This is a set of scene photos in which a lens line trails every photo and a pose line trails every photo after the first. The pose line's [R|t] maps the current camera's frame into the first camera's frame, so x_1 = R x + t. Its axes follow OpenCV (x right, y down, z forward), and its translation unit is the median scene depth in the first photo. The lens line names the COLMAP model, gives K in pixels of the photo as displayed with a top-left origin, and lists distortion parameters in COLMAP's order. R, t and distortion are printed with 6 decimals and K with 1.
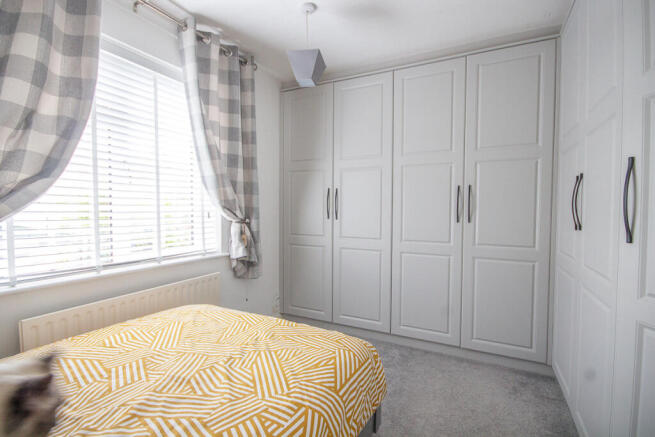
lens RADIAL K [[306.8, 0, 328.9], [0, 306.8, 219.5], [0, 0, 1]] dist [-0.005803, -0.000529]
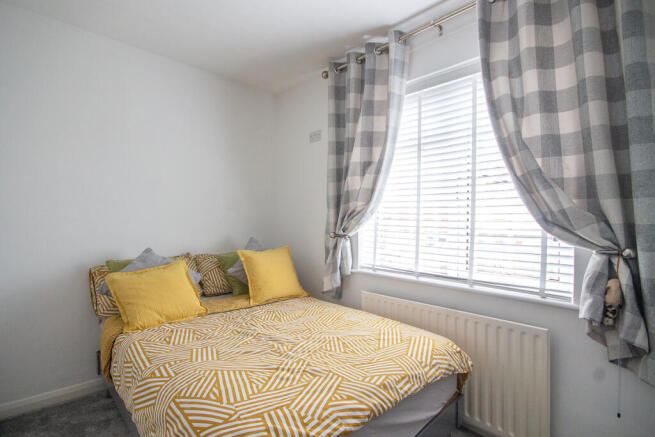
lens RADIAL K [[306.8, 0, 328.6], [0, 306.8, 220.2], [0, 0, 1]] dist [-0.005803, -0.000529]
pose [[-0.321771, -0.019082, -0.946625, 0.446381], [-0.055586, 0.998453, -0.001232, -0.026502], [0.945184, 0.052222, -0.322334, 0.963281]]
